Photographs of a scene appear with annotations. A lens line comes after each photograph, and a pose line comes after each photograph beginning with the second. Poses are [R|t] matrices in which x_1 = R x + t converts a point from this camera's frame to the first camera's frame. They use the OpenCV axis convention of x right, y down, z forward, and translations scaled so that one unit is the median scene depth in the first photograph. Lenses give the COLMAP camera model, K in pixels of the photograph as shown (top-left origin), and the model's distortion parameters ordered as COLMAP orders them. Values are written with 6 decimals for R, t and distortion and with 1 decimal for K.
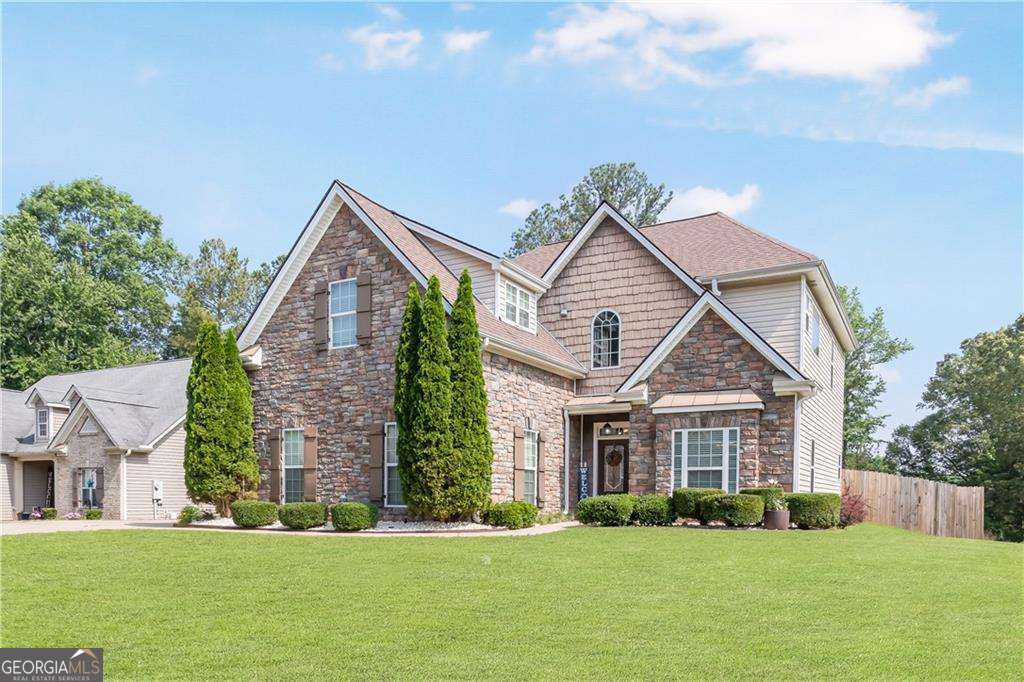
lens RADIAL K [[499.0, 0, 534.5], [0, 499.0, 312.1], [0, 0, 1]] dist [0.002303, 0.000568]
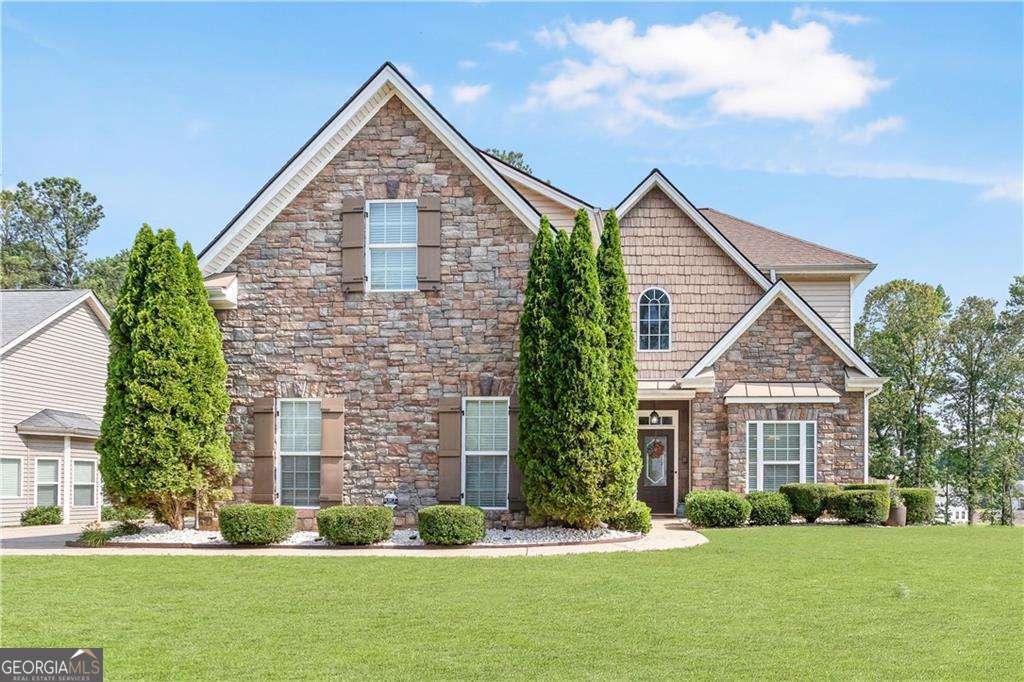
lens RADIAL K [[499.0, 0, 534.5], [0, 499.0, 312.1], [0, 0, 1]] dist [0.002303, 0.000568]
pose [[0.938952, 0.108842, 0.326378, -0.424163], [-0.115146, 0.993349, -0.000004, 0.077472], [-0.324207, -0.037578, 0.945239, 0.246598]]
